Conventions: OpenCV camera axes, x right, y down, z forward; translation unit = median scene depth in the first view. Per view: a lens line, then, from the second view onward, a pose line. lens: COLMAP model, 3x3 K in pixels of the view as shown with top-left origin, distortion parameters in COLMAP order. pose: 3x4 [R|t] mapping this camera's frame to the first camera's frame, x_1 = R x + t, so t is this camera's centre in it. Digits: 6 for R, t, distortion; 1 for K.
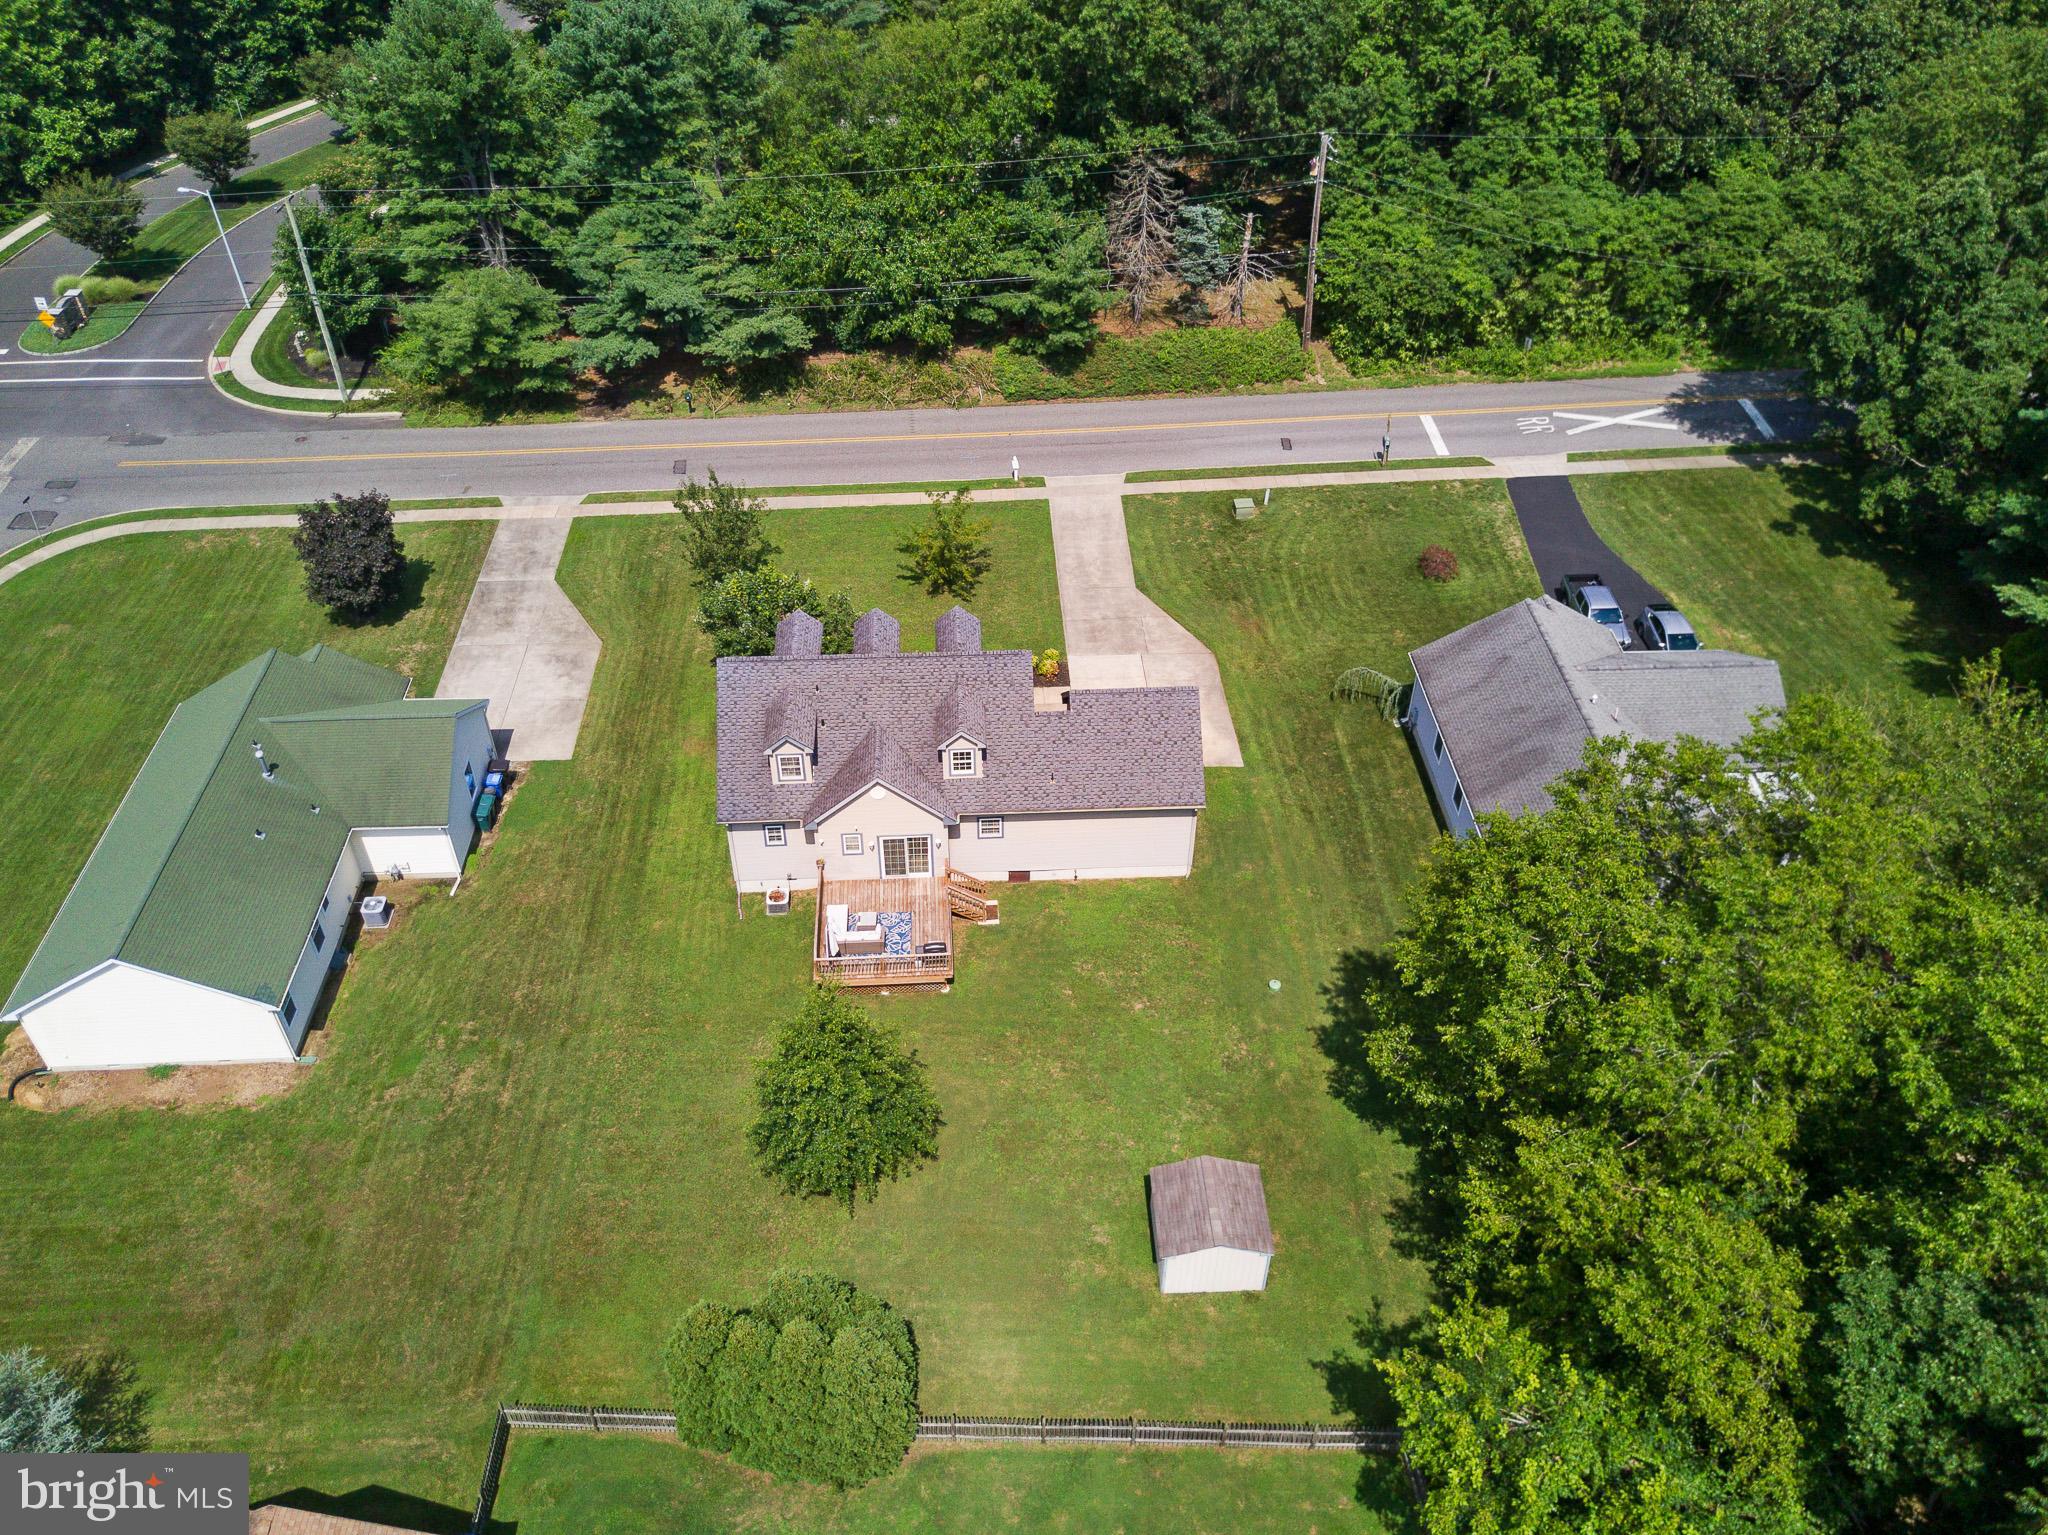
lens RADIAL K [[1582.2, 0, 1021.0], [0, 1582.2, 758.2], [0, 0, 1]] dist [-0.005900, 0.000545]
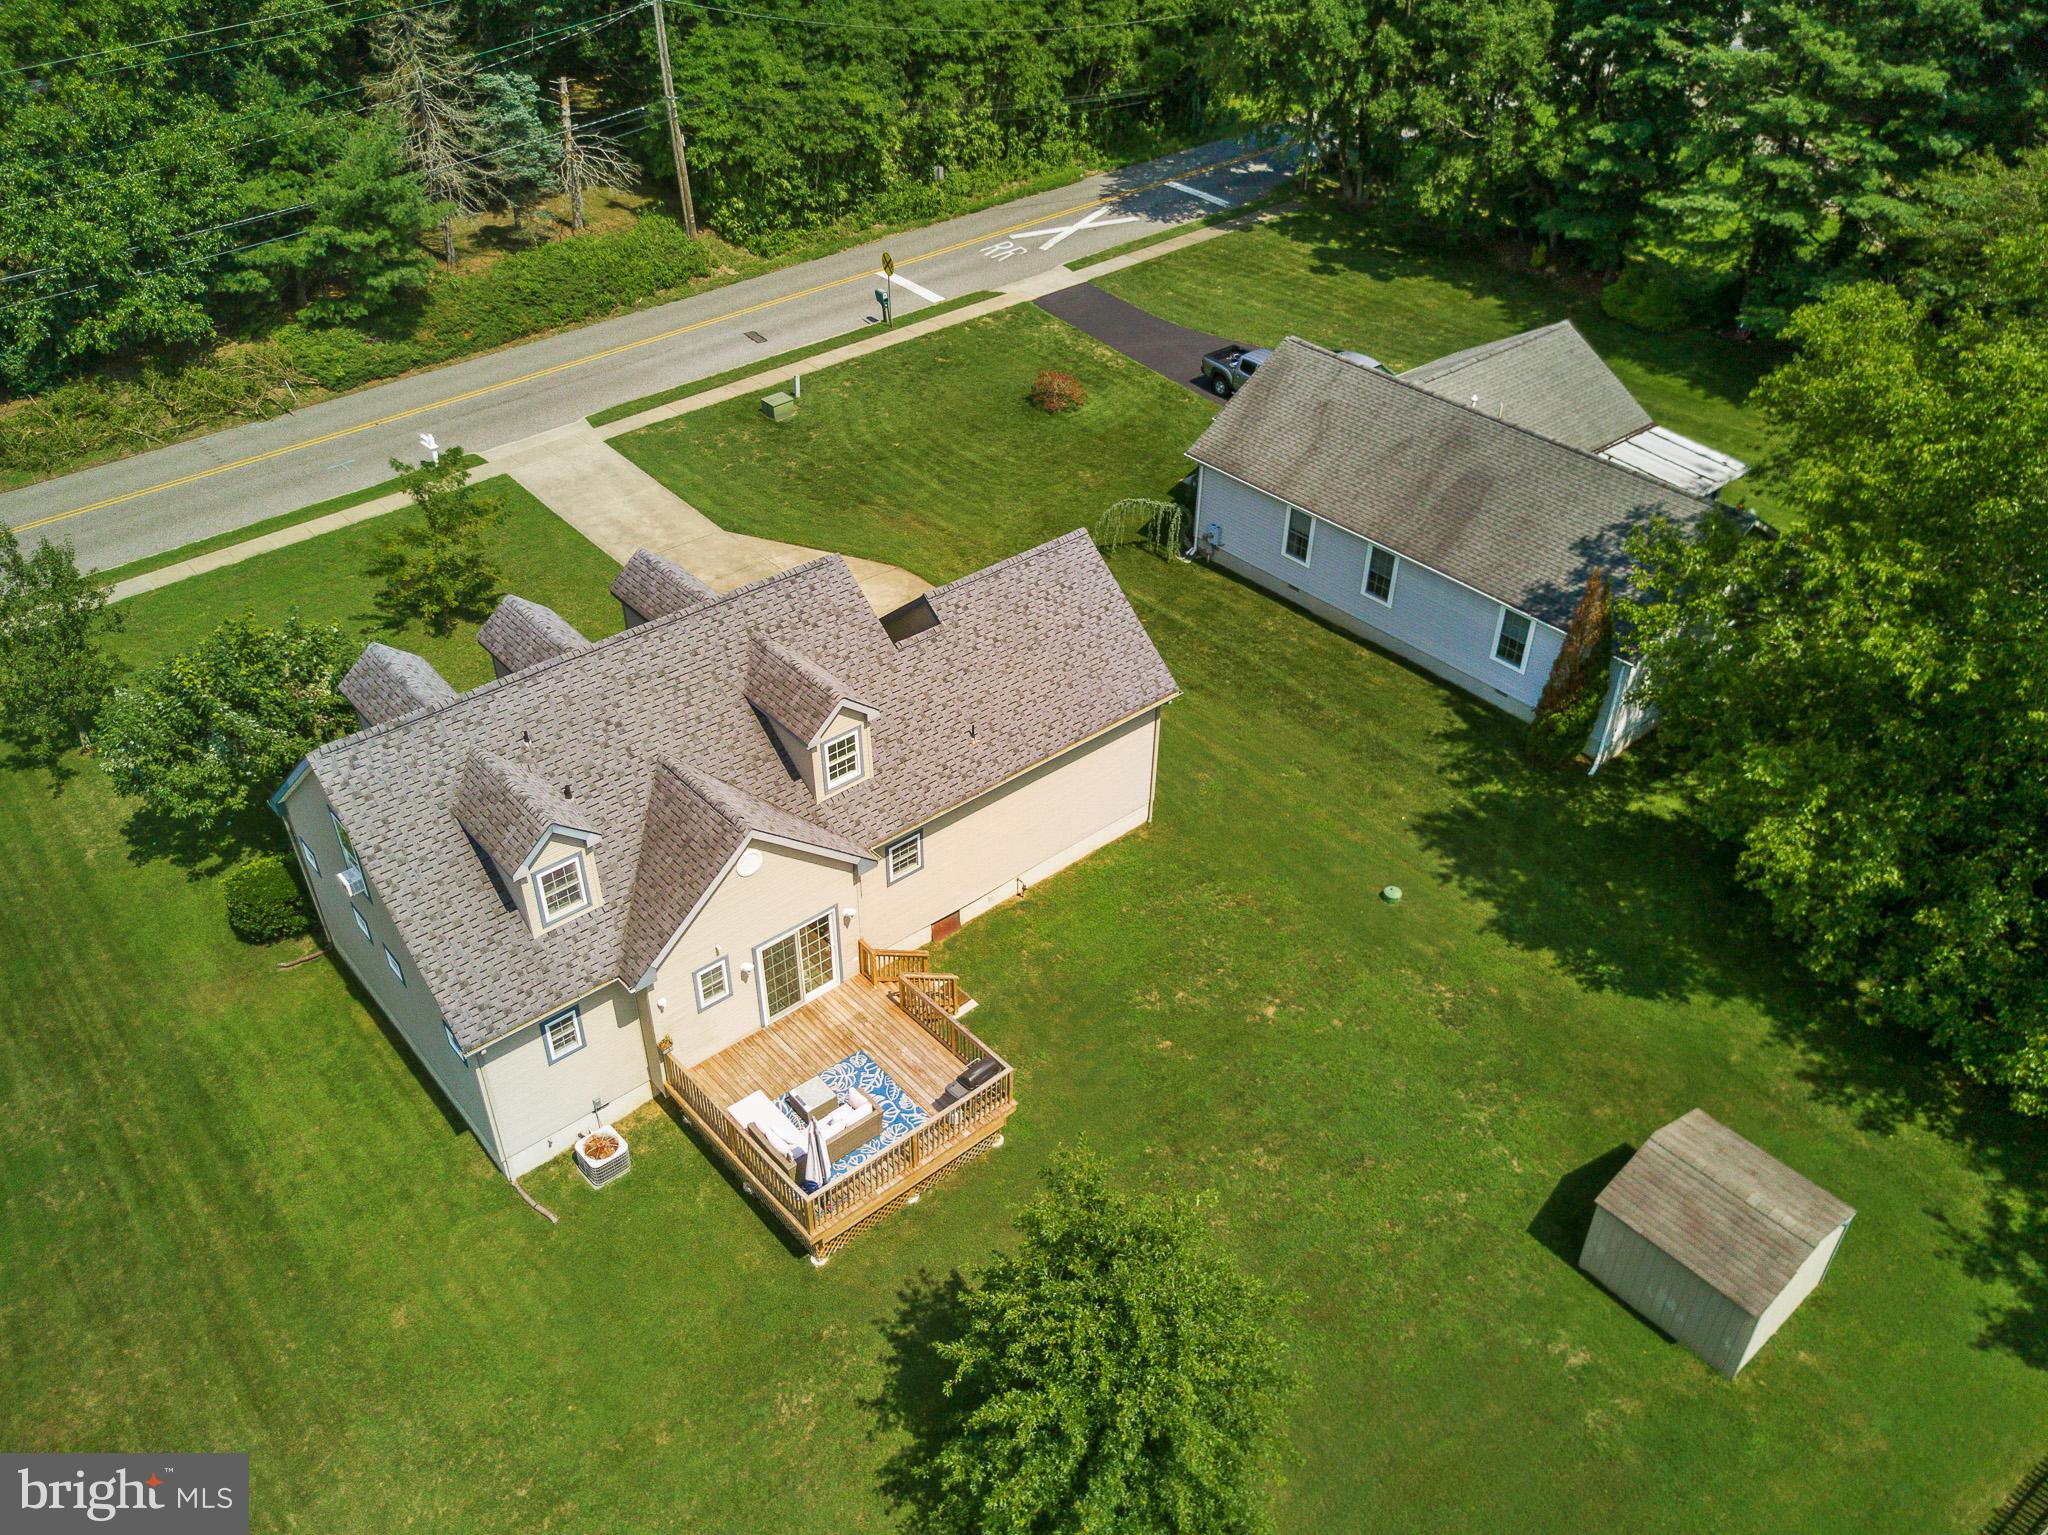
lens RADIAL K [[1582.2, 0, 1020.0], [0, 1582.2, 758.6], [0, 0, 1]] dist [-0.005900, 0.000545]
pose [[0.789655, -0.359293, 0.497346, -0.199859], [0.391740, 0.919117, 0.042008, 0.002524], [-0.472213, 0.161658, 0.866534, 0.365318]]
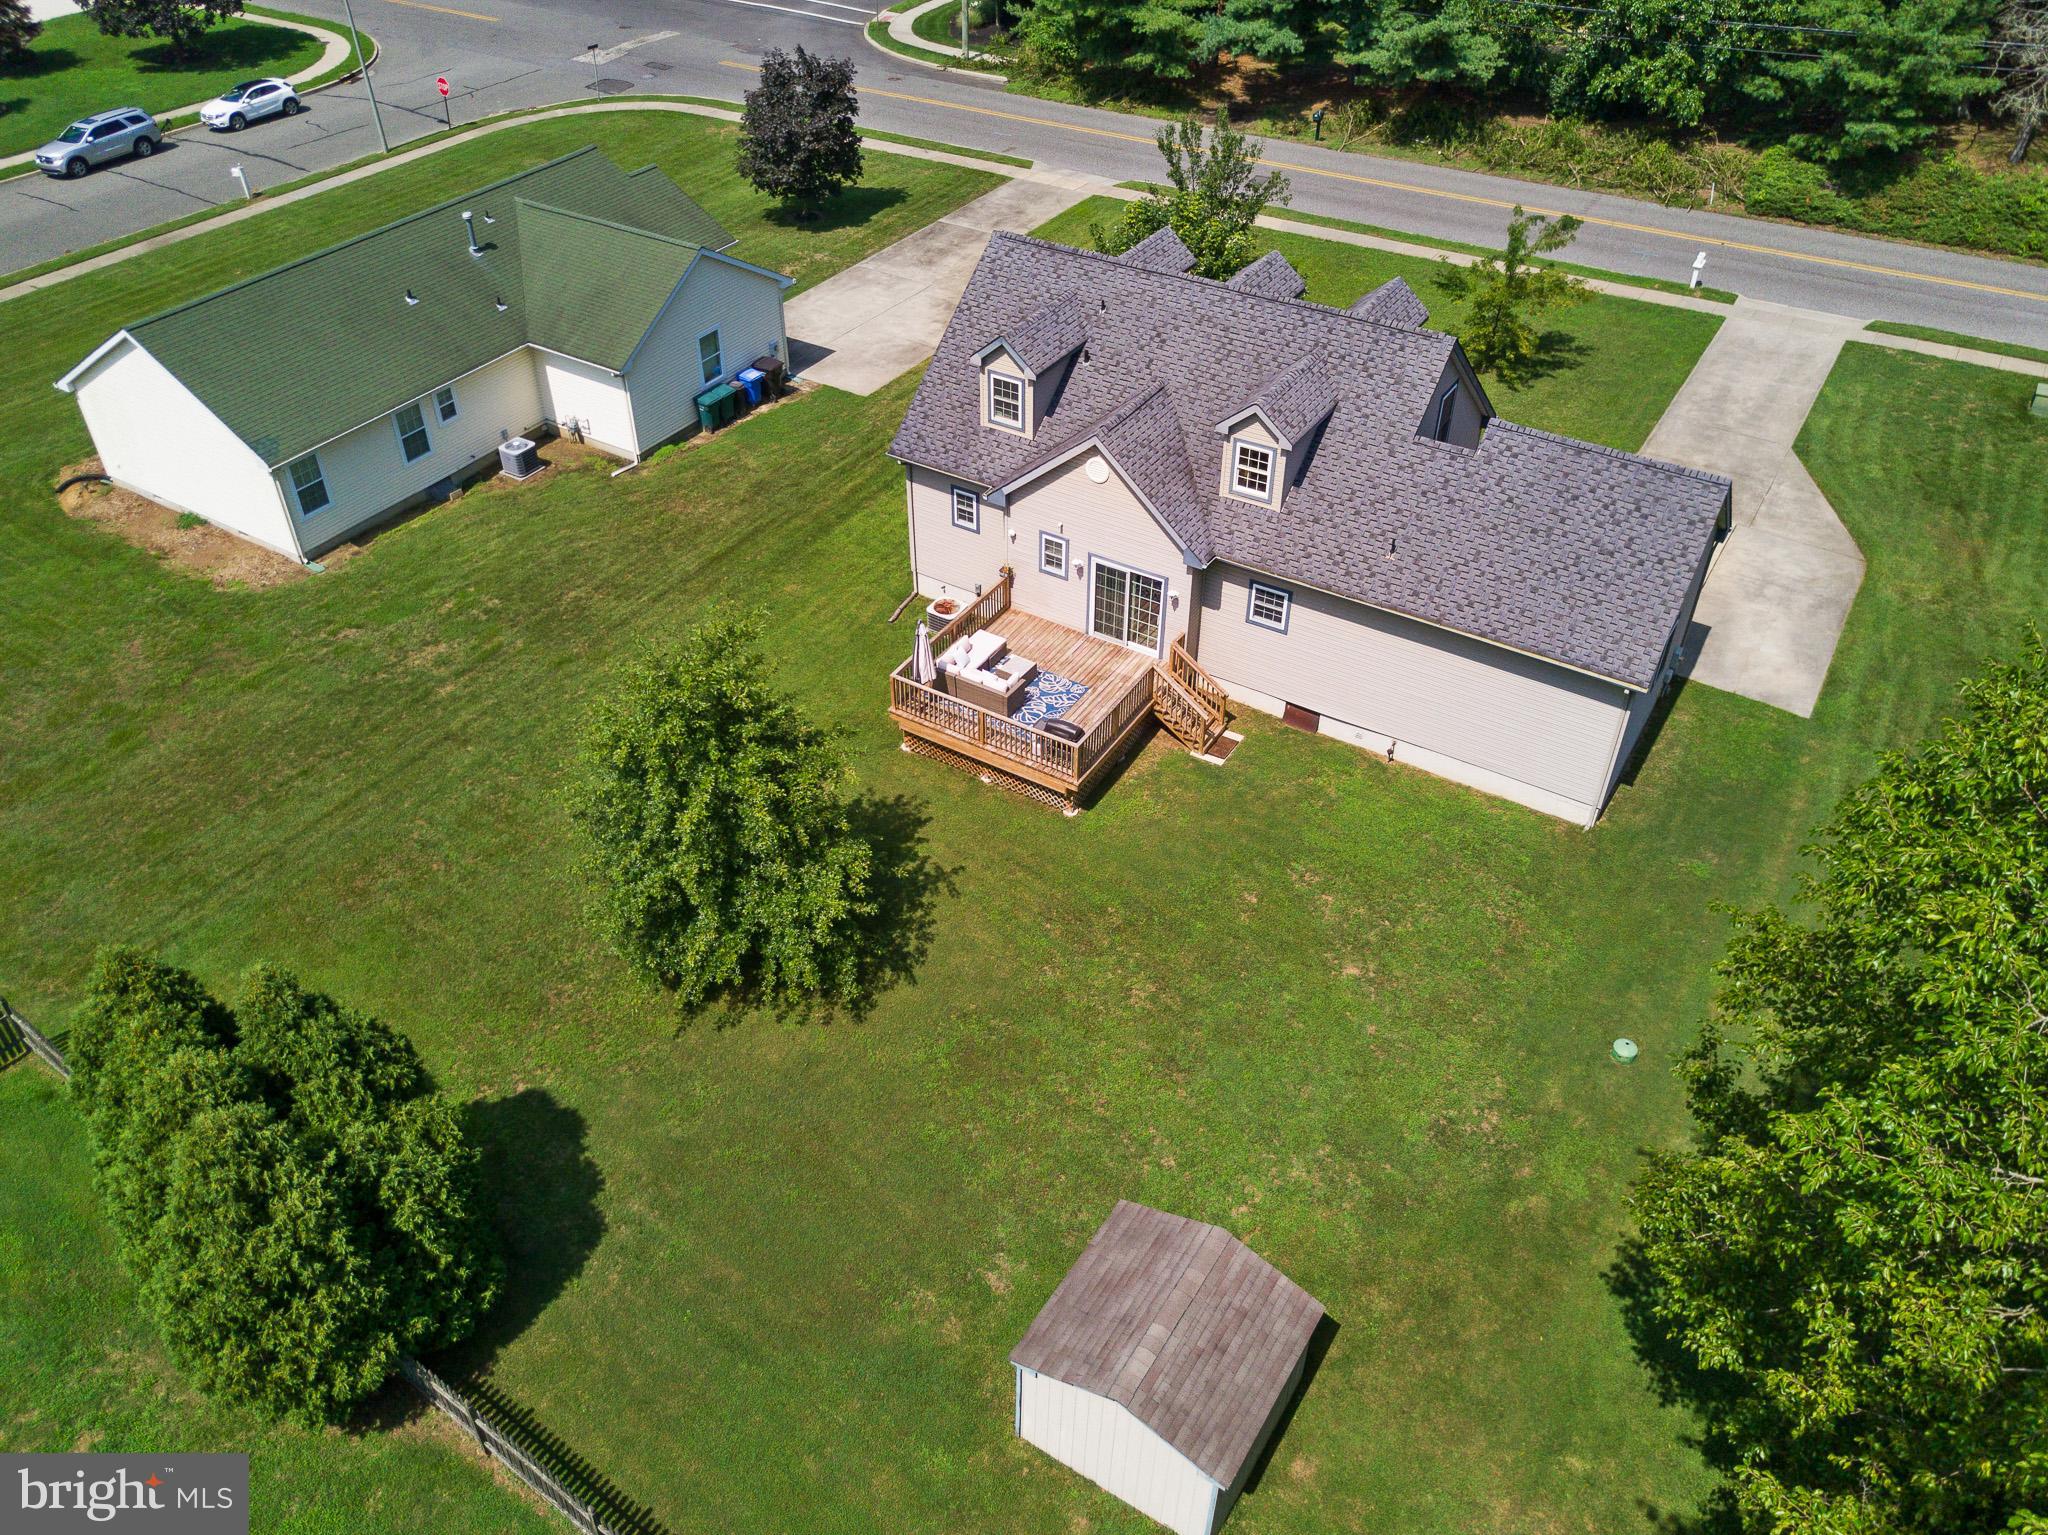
lens RADIAL K [[1582.2, 0, 1021.8], [0, 1582.2, 759.1], [0, 0, 1]] dist [-0.005900, 0.000545]
pose [[0.819822, 0.358852, -0.446225, 0.144354], [-0.368878, 0.927003, 0.067775, 0.070299], [0.437974, 0.109039, 0.892351, 0.339499]]
